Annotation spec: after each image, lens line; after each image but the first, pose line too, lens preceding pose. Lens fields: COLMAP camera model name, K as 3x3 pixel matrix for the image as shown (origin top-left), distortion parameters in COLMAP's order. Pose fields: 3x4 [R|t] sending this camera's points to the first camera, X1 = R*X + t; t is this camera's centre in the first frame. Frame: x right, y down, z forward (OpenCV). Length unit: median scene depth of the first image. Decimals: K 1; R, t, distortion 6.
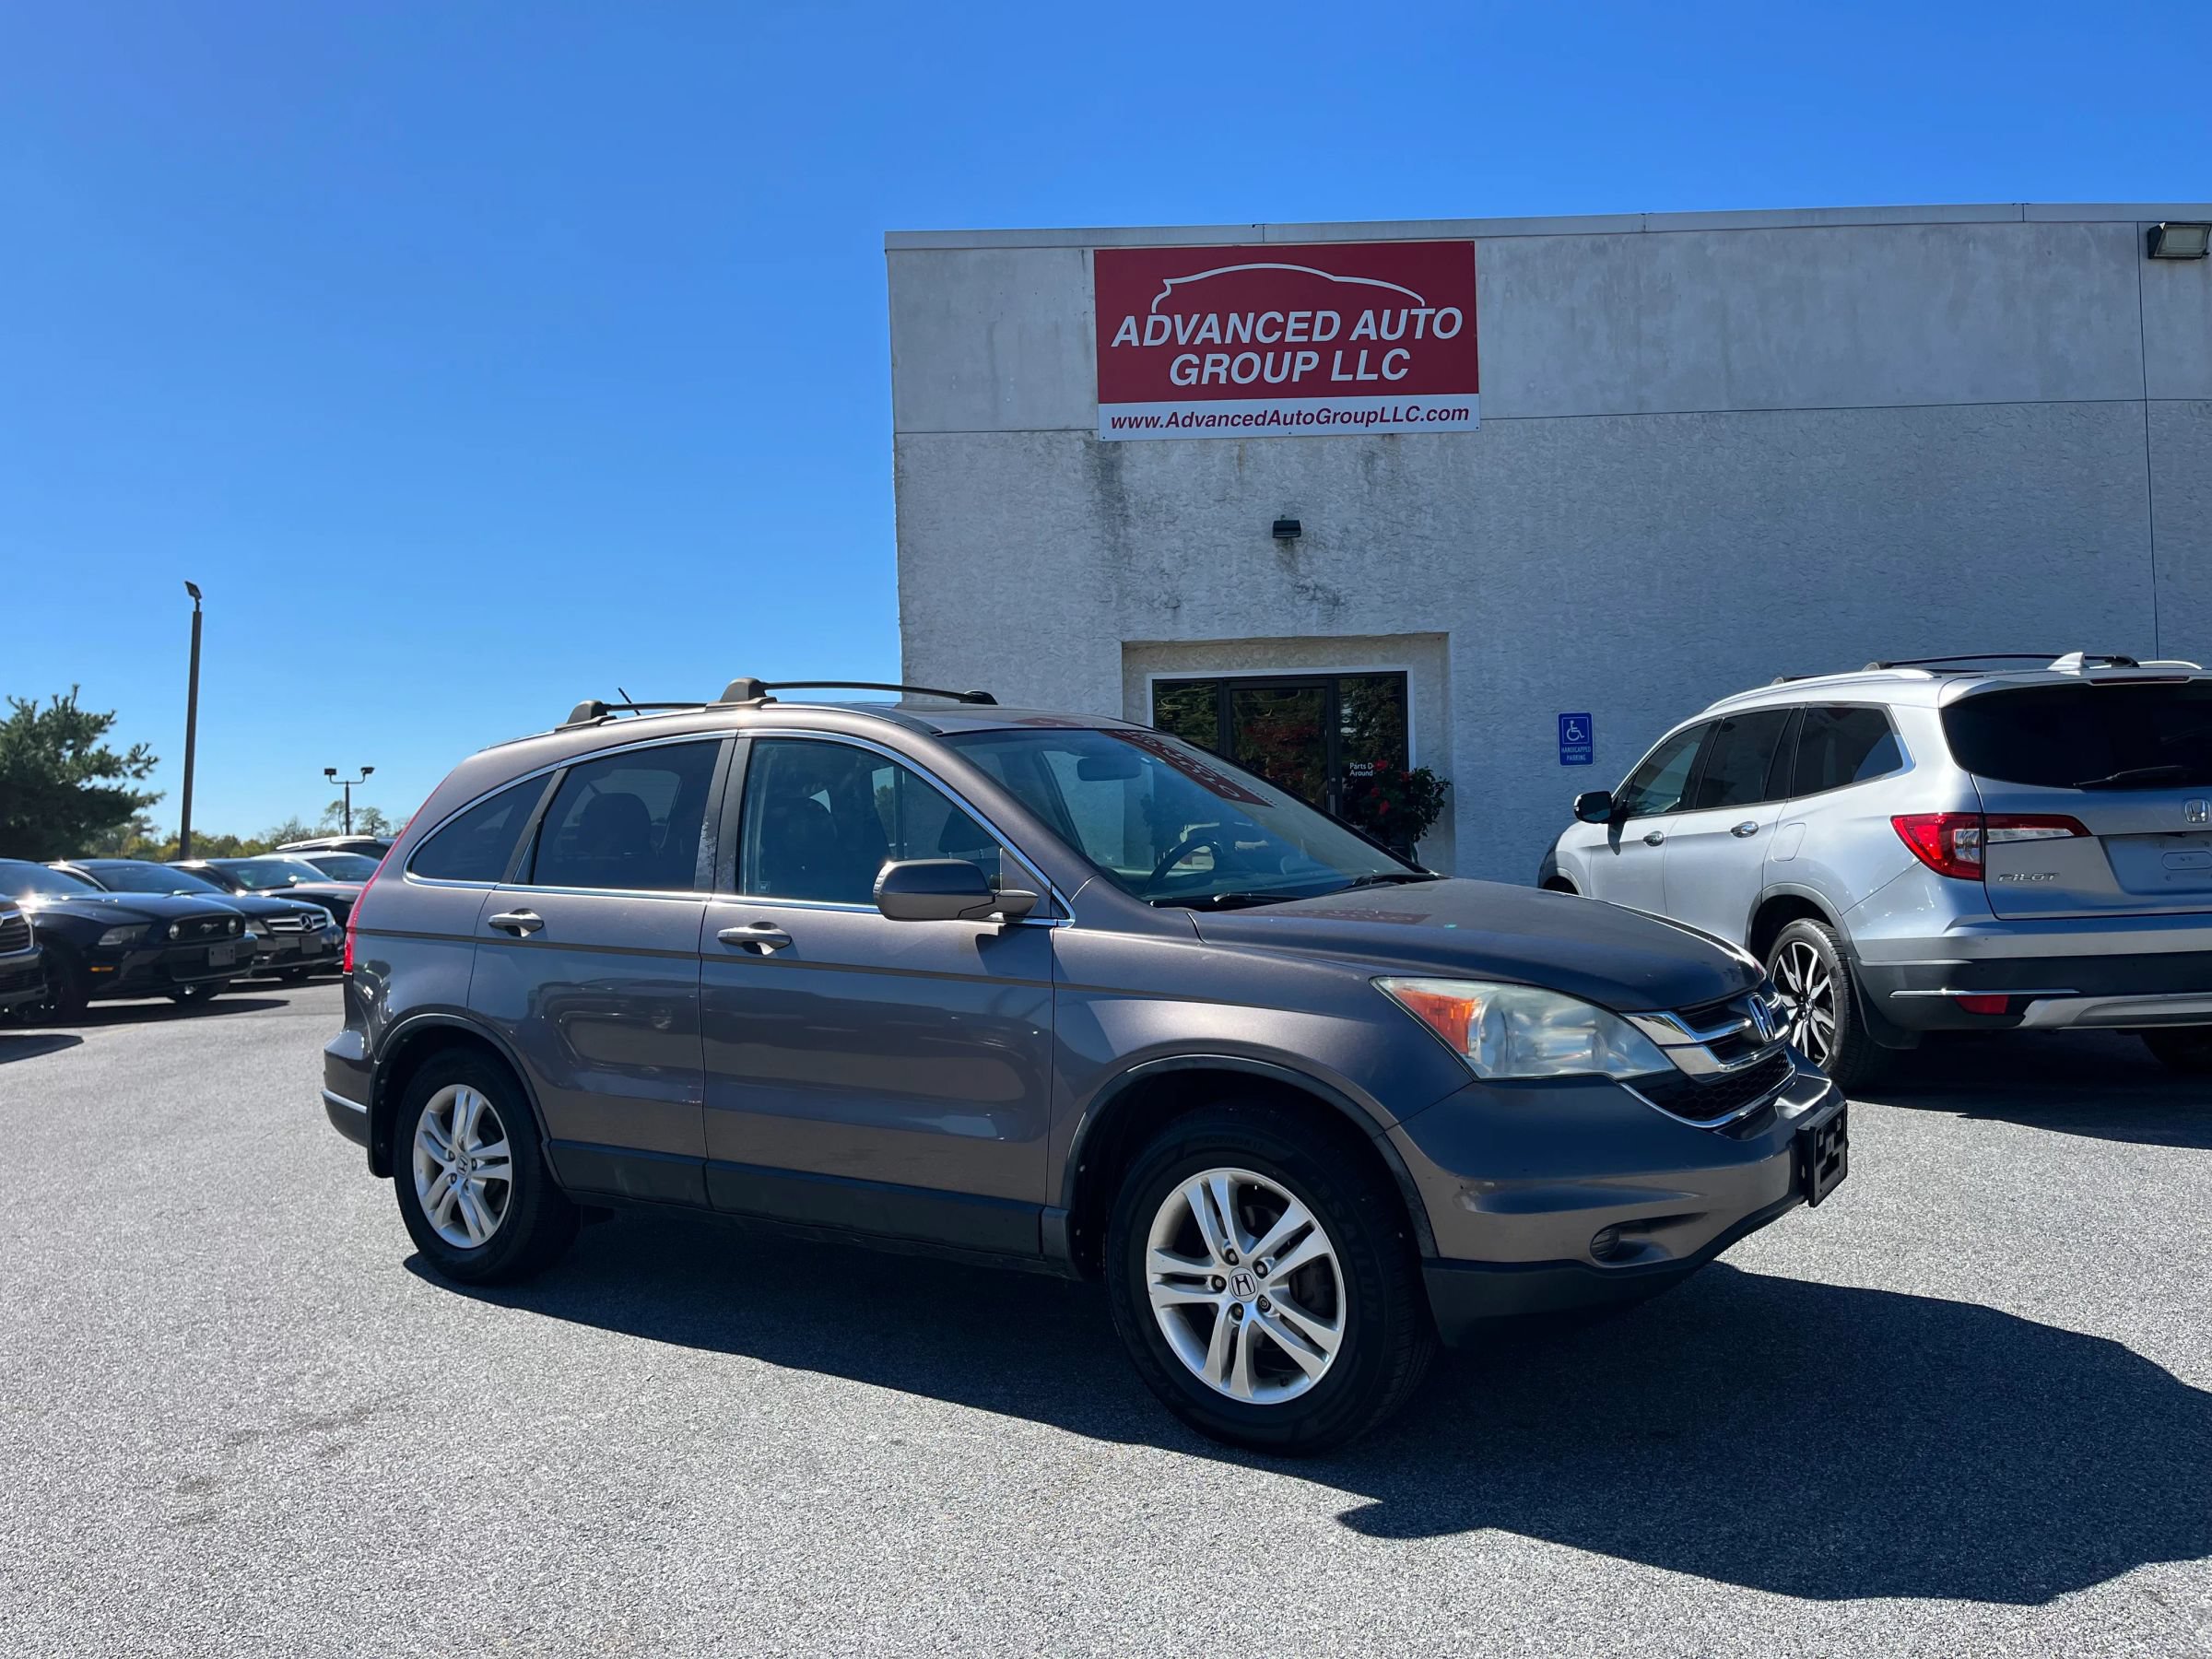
lens RADIAL K [[1661.3, 0, 1093.9], [0, 1661.3, 834.6], [0, 0, 1]] dist [0.061650, -0.076310]
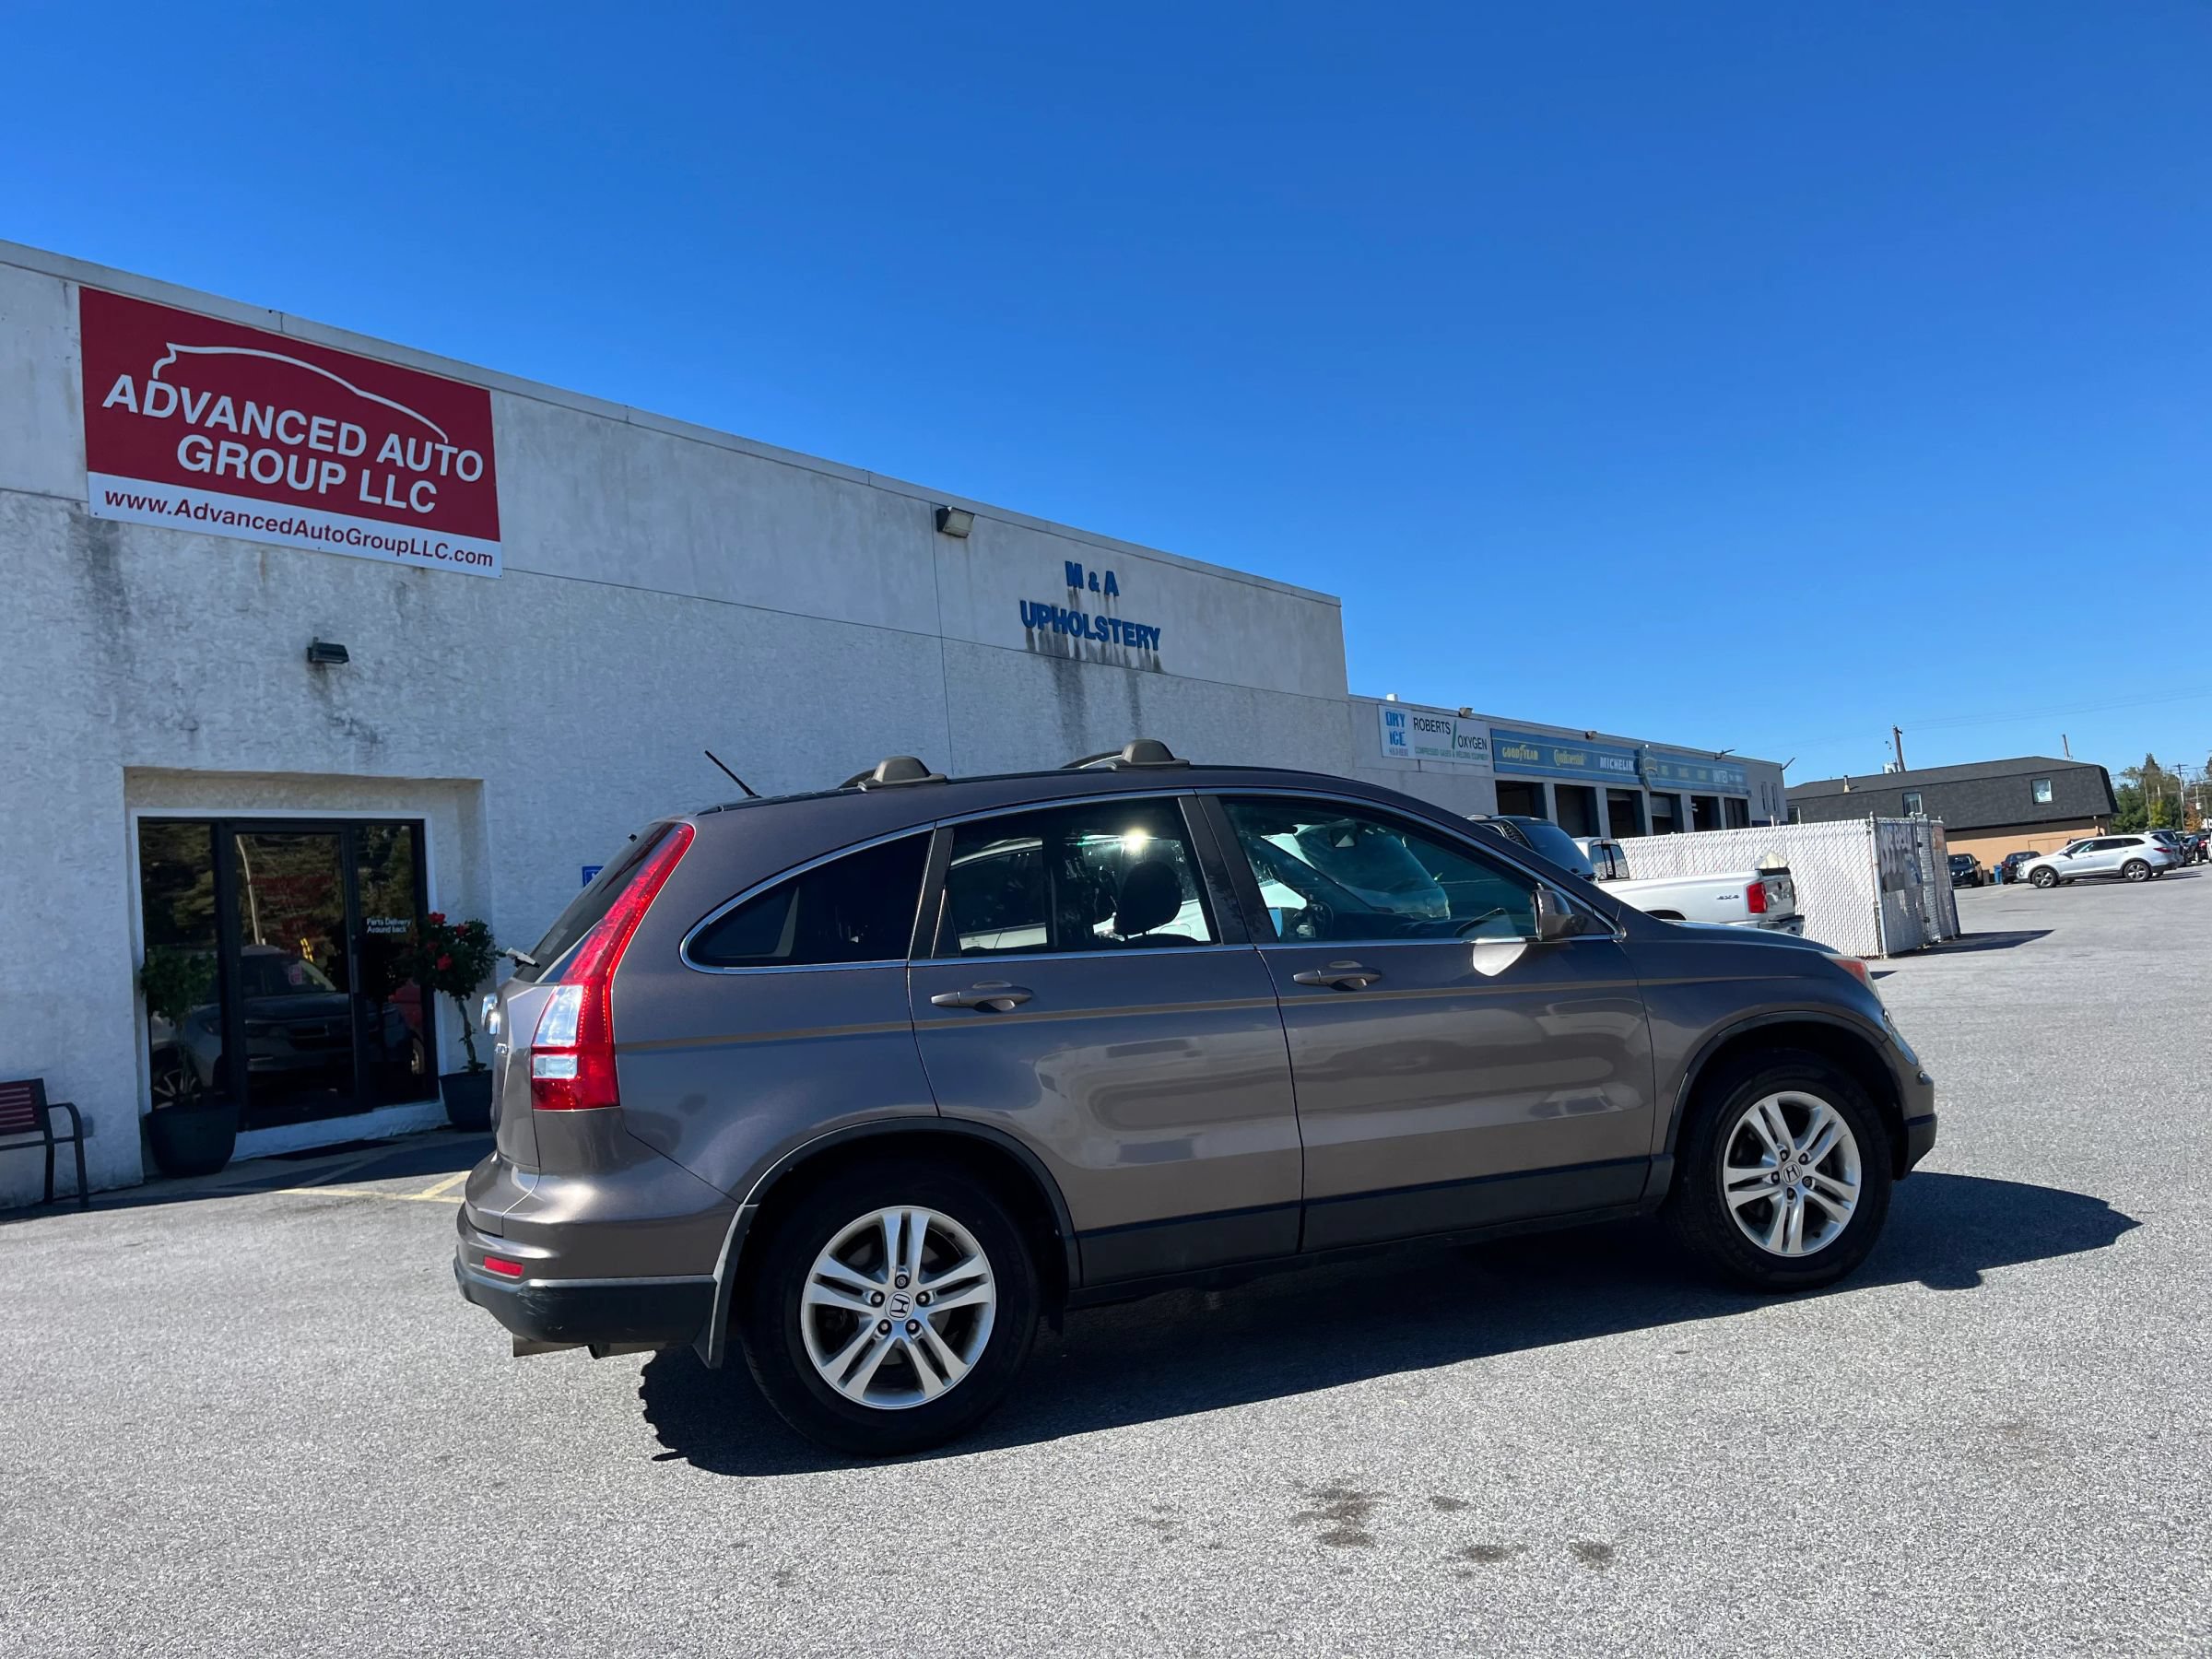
lens RADIAL K [[1653.9, 0, 1107.0], [0, 1653.9, 855.4], [0, 0, 1]] dist [0.062397, -0.059012]
pose [[0.588651, 0.019835, 0.808144, -0.354518], [0.066571, 0.995114, -0.072914, 0.016199], [-0.805641, 0.096719, 0.584455, 0.153315]]
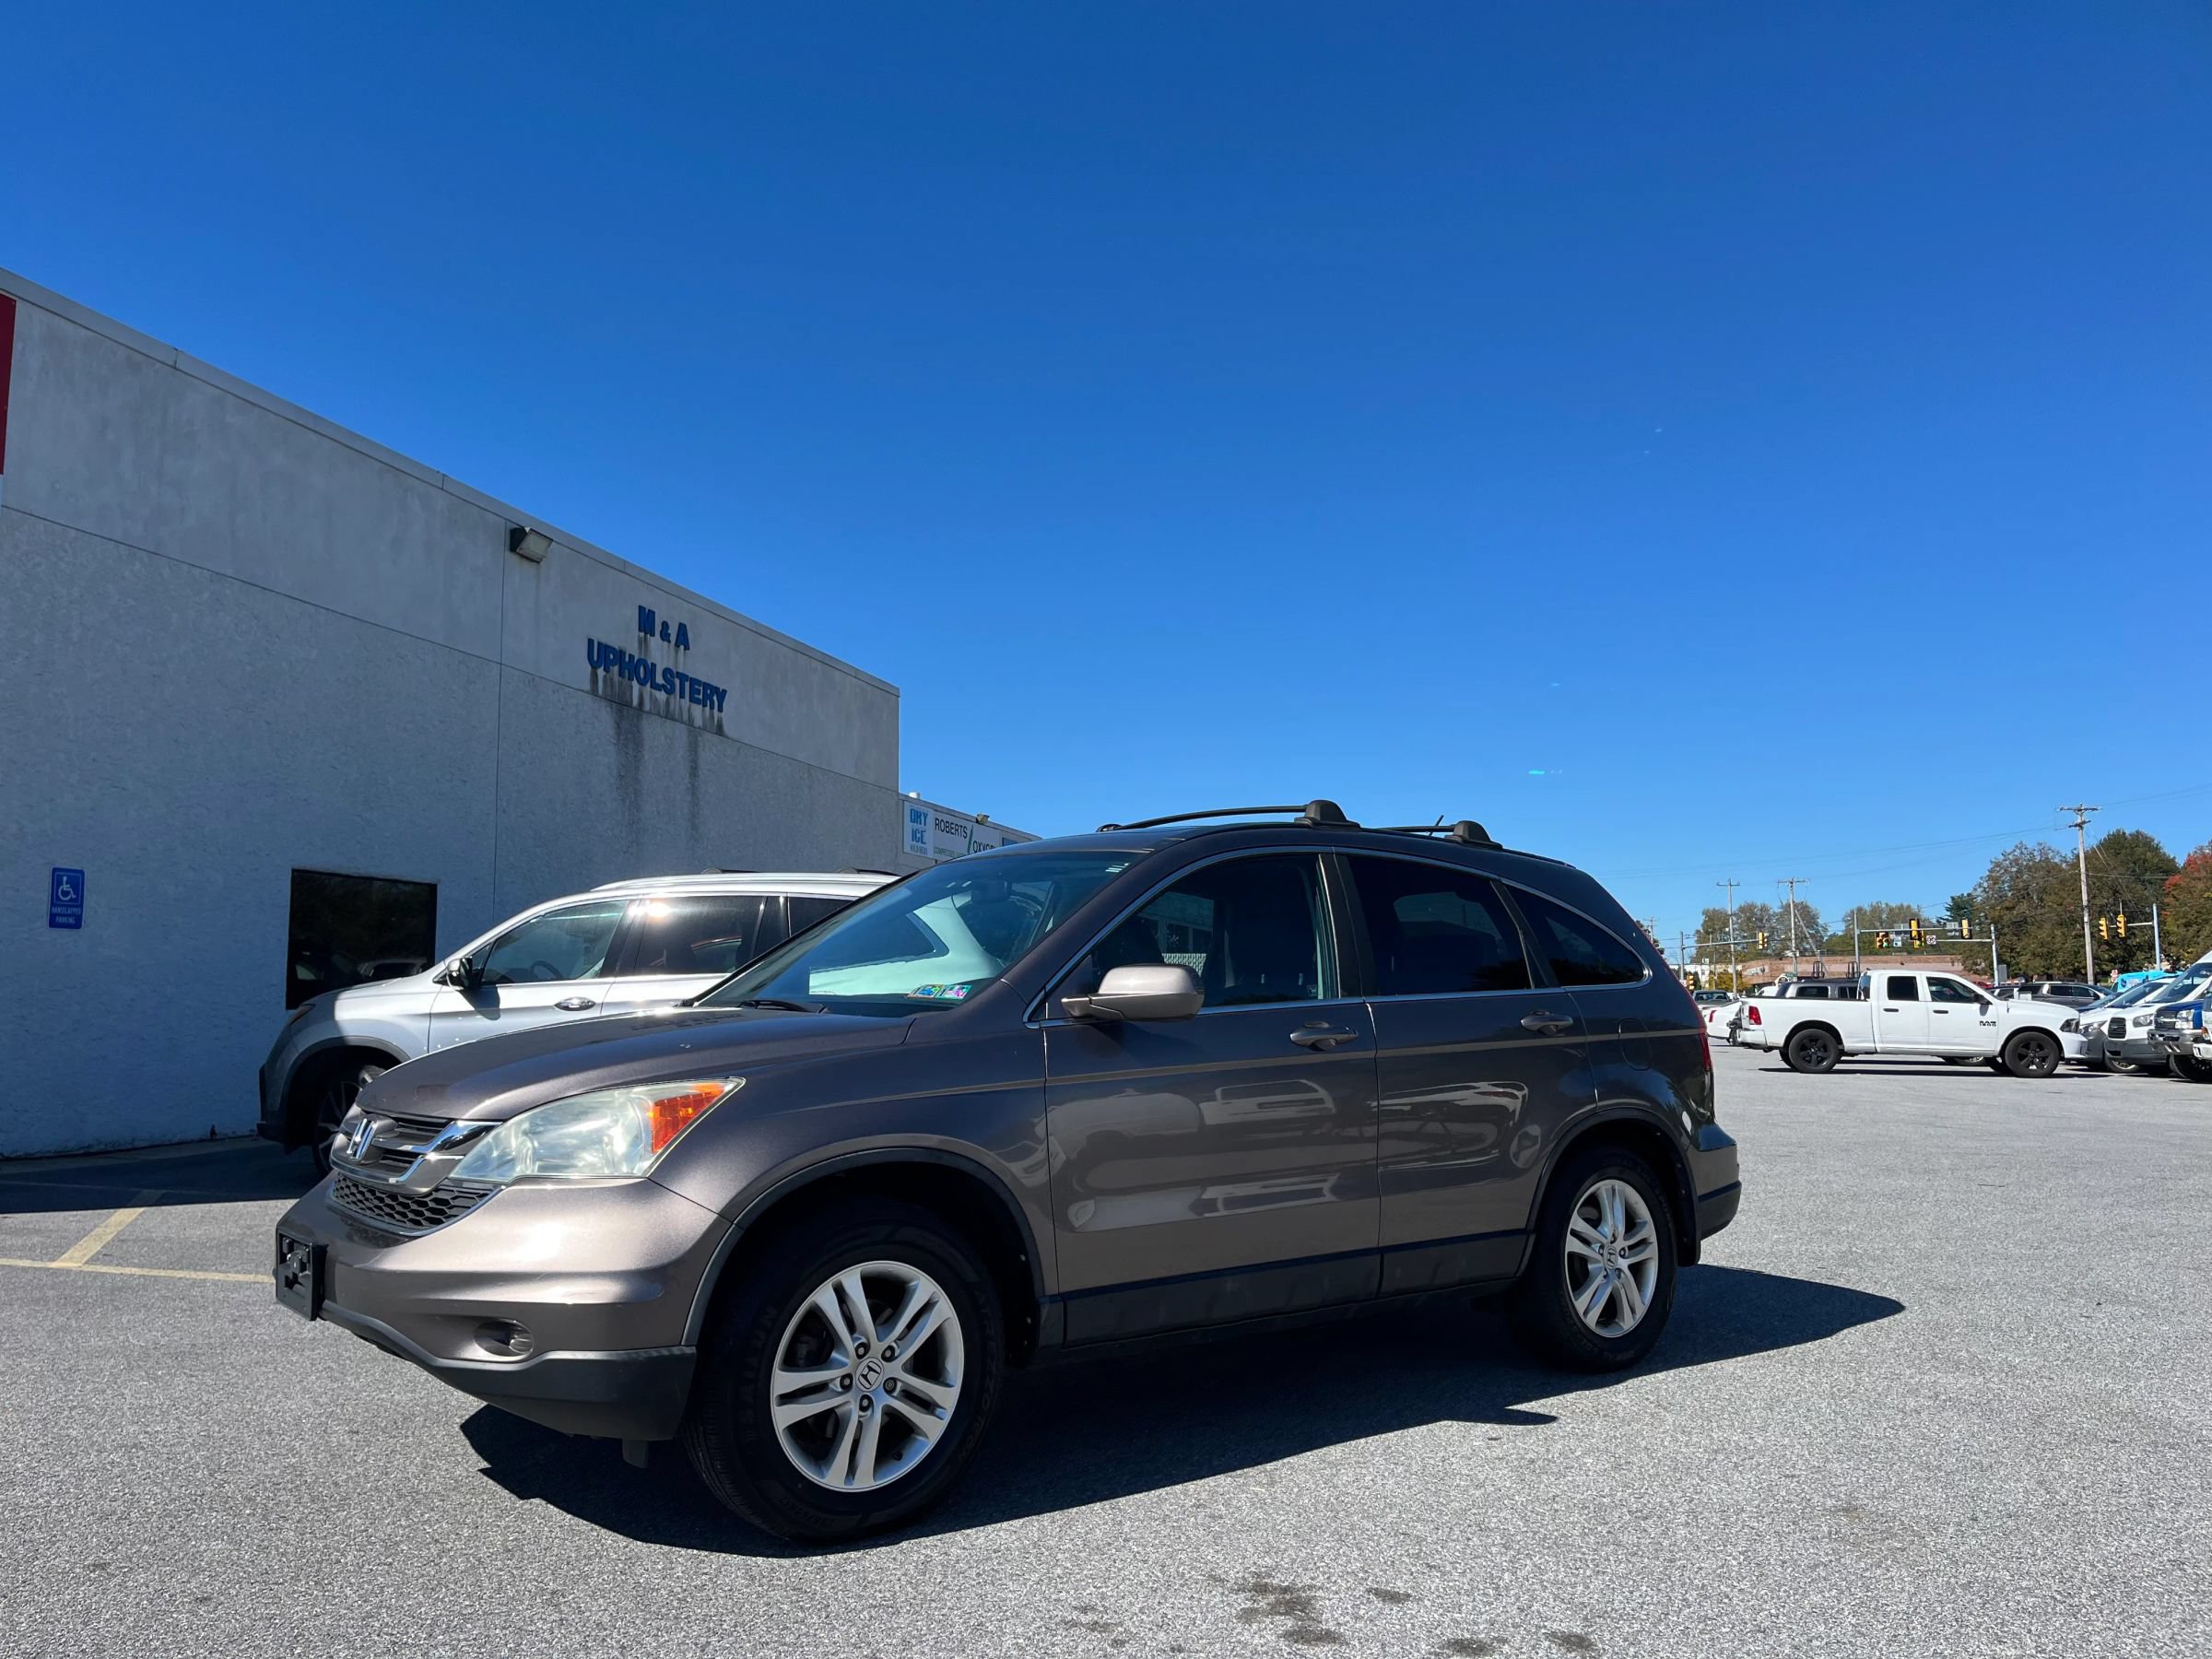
lens RADIAL K [[1658.9, 0, 1094.5], [0, 1658.9, 848.6], [0, 0, 1]] dist [0.068000, -0.093207]
pose [[0.309411, 0.121883, 0.943085, -0.370346], [-0.006576, 0.992002, -0.126048, 0.023328], [-0.950906, 0.032799, 0.307738, 0.230663]]
